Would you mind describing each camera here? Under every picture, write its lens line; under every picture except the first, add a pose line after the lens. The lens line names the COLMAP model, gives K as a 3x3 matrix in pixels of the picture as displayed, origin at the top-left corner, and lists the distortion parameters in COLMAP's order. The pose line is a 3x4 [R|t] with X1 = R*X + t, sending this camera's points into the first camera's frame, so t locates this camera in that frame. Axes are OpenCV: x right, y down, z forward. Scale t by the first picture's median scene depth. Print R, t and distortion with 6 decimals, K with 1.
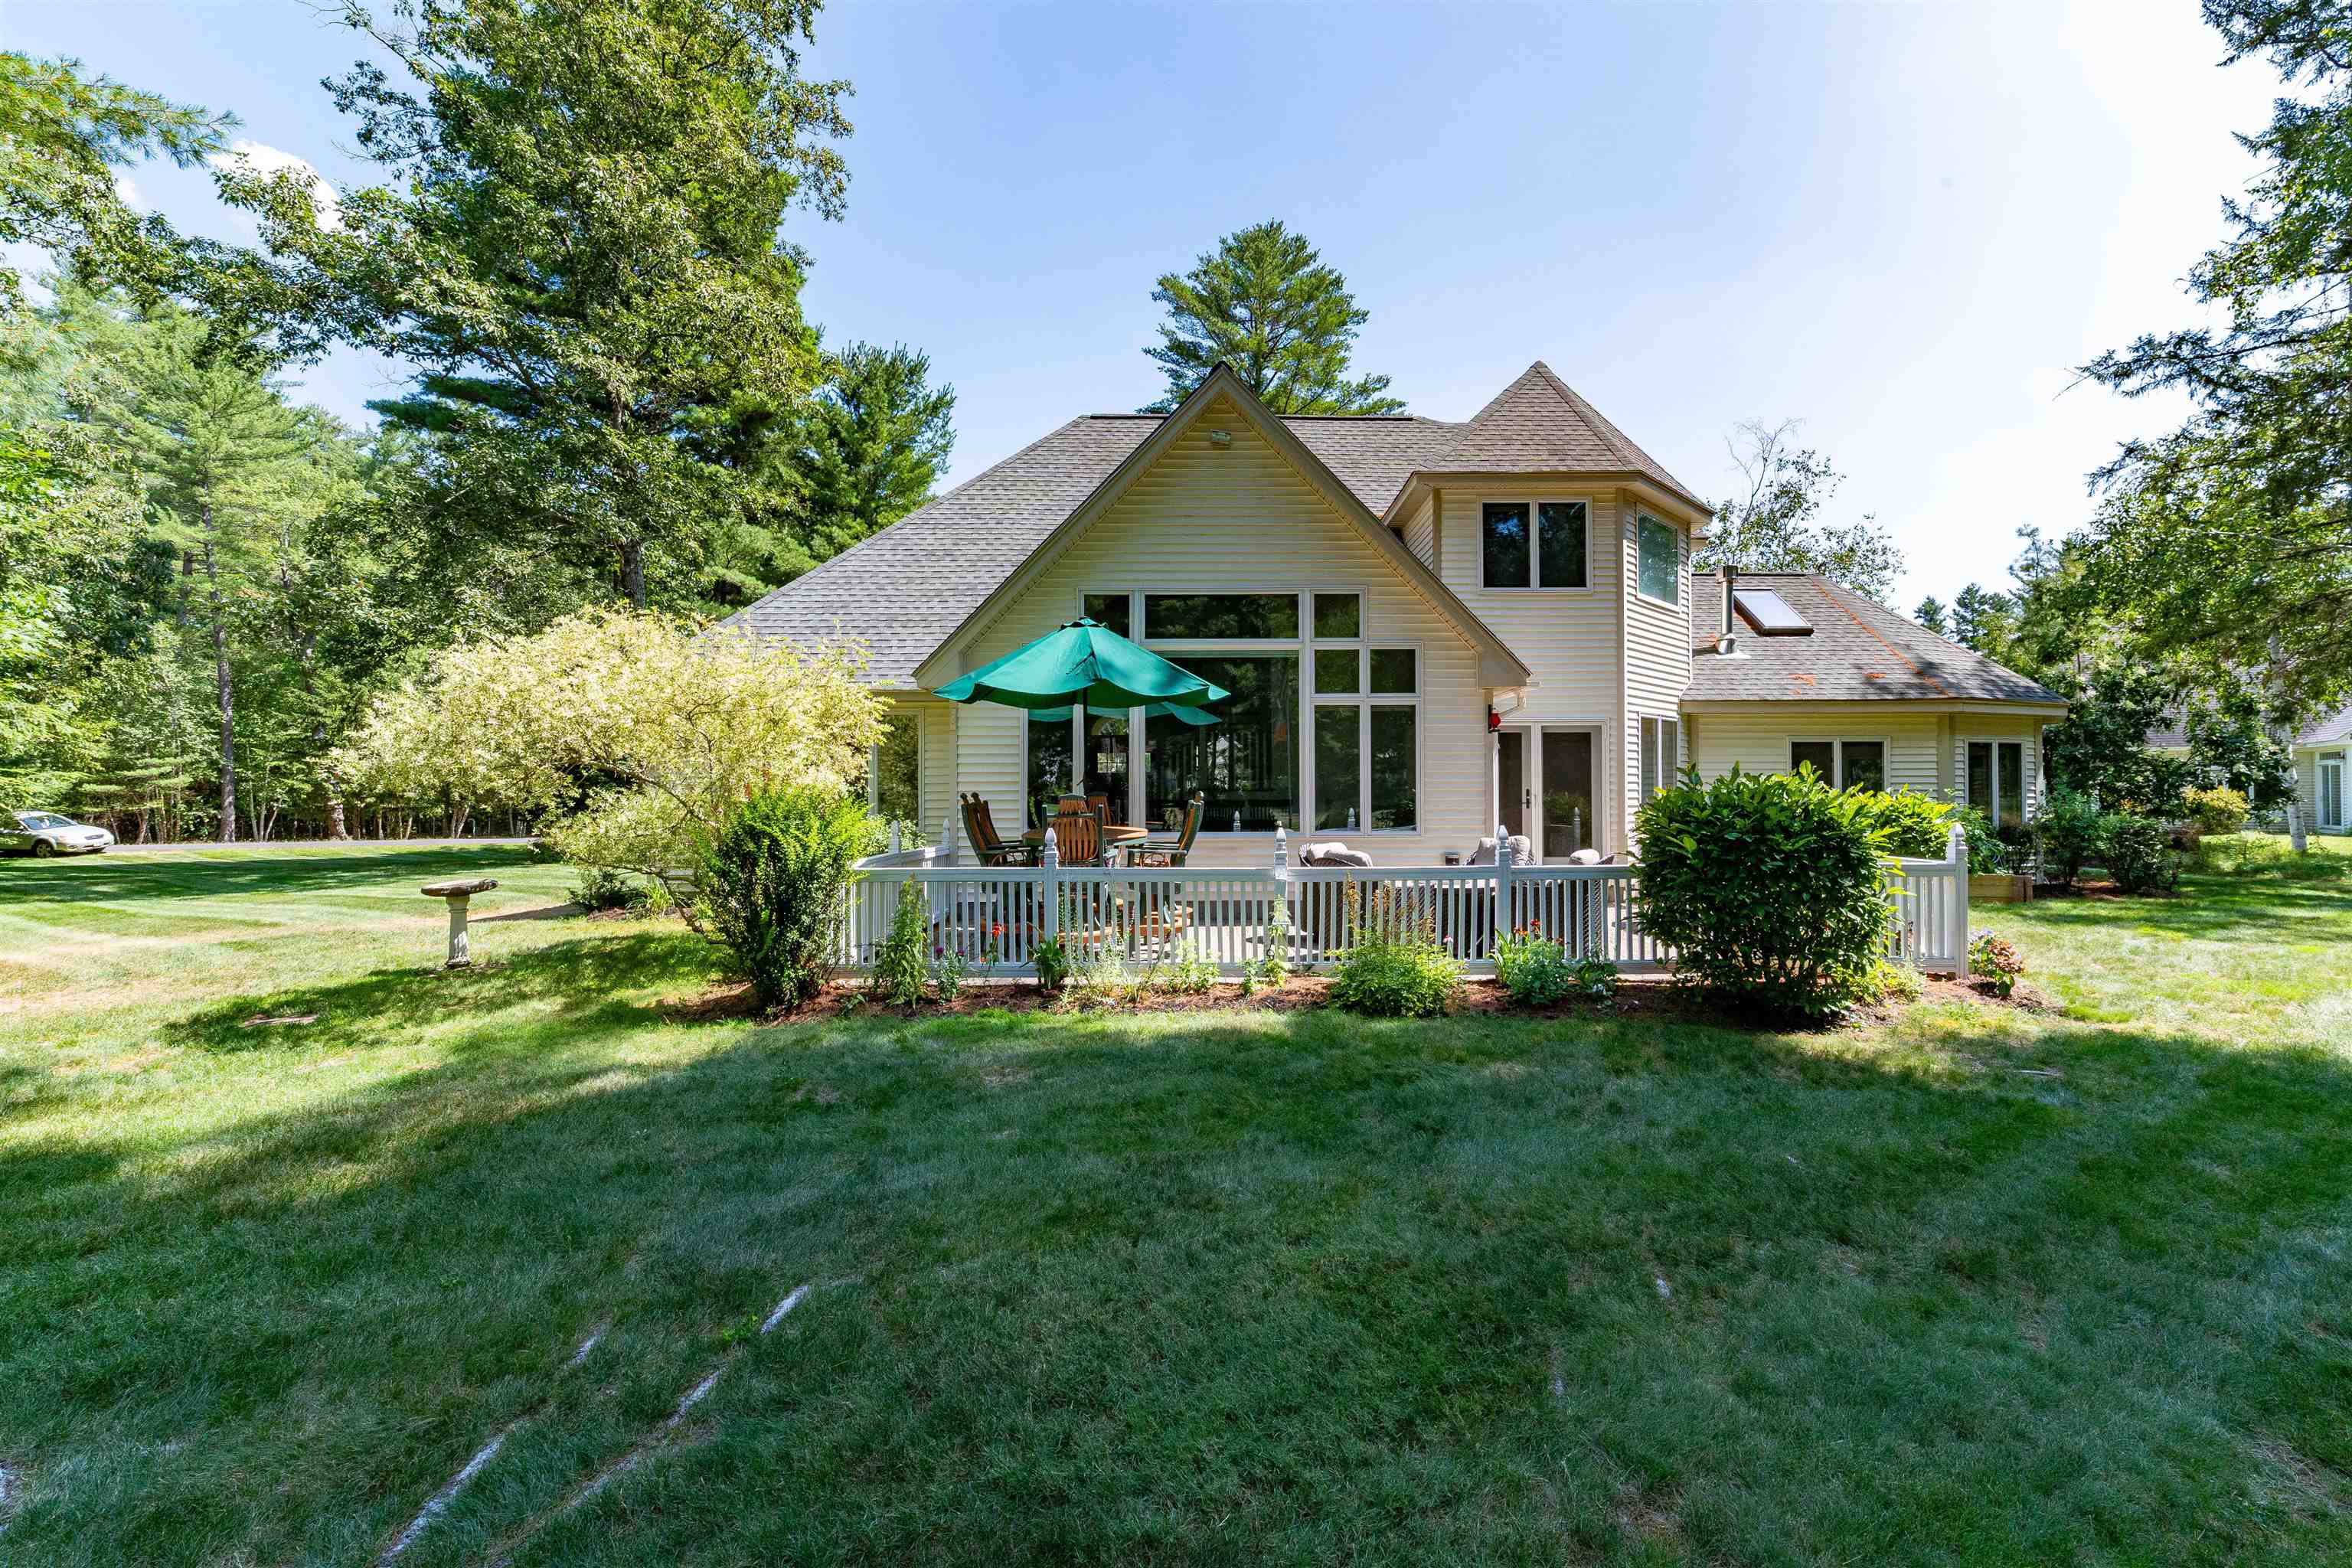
lens RADIAL K [[1056.8, 0, 1176.0], [0, 1056.8, 784.0], [0, 0, 1]] dist [-0.000083, 0.000017]
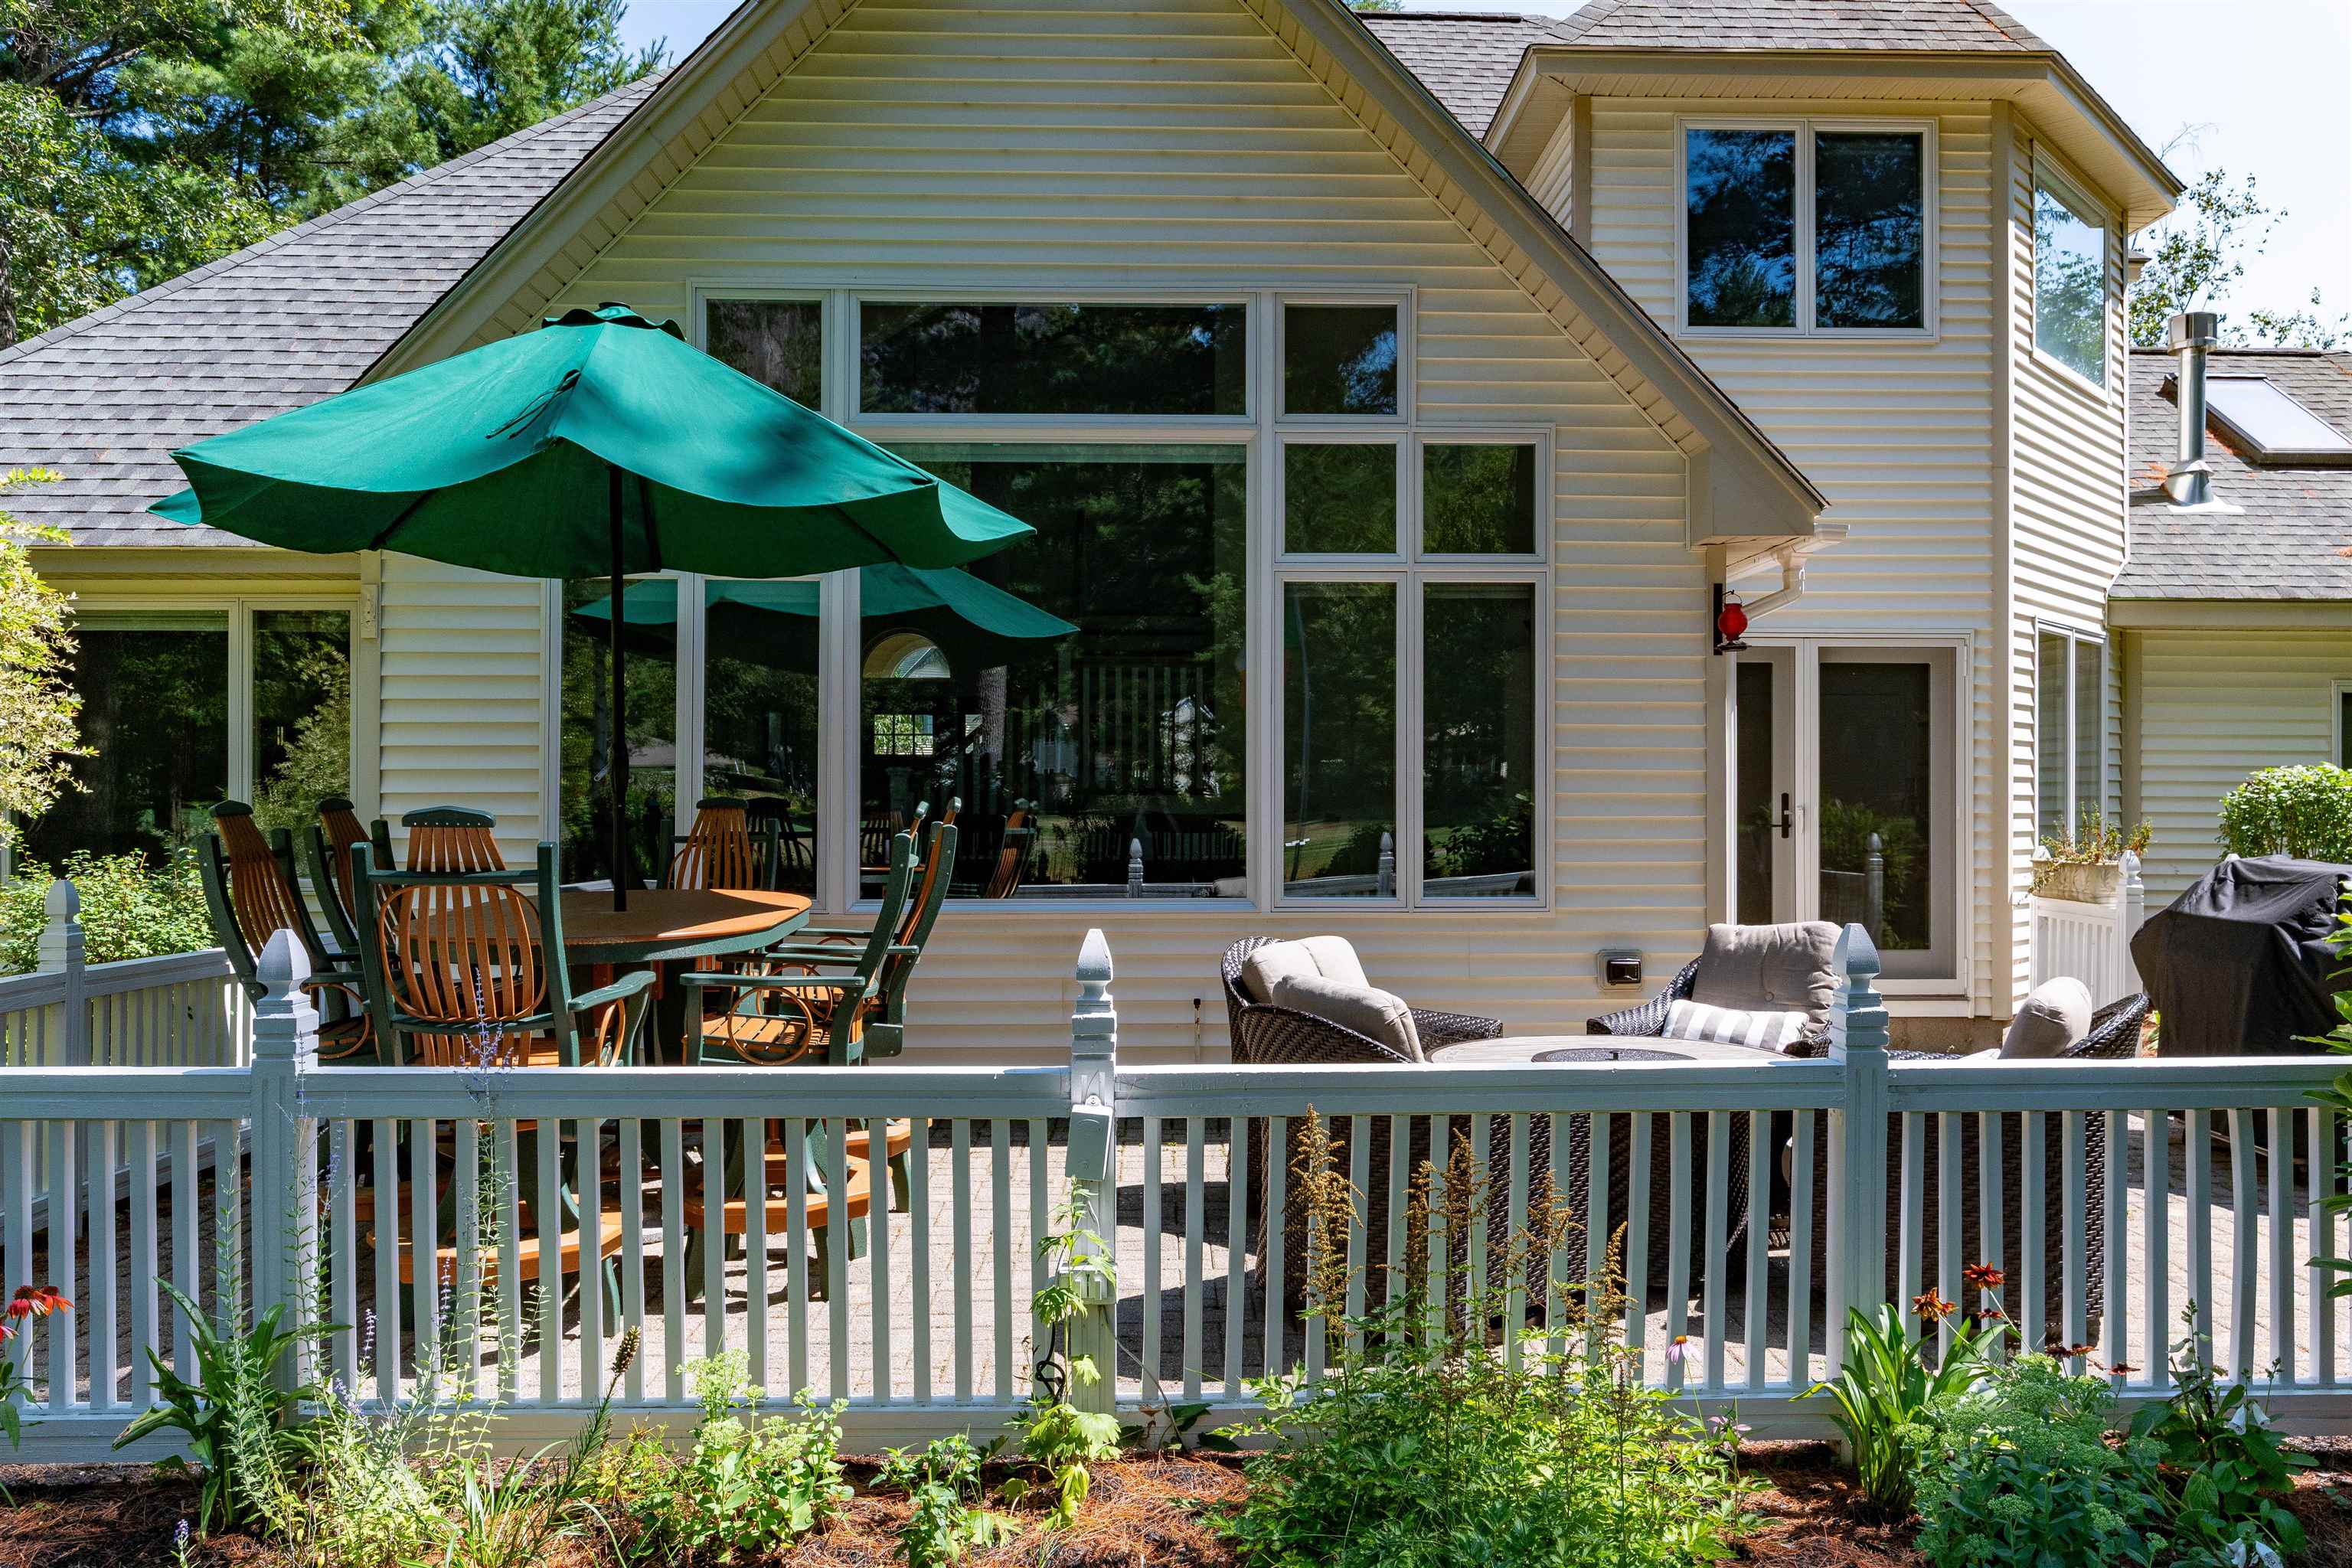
lens RADIAL K [[1549.8, 0, 1176.0], [0, 1549.8, 784.0], [0, 0, 1]] dist [0.000353, -0.001234]
pose [[0.999861, 0.005041, 0.015917, 0.075813], [-0.005094, 0.999982, 0.003269, 0.000330], [-0.015900, -0.003350, 0.999868, 0.385684]]
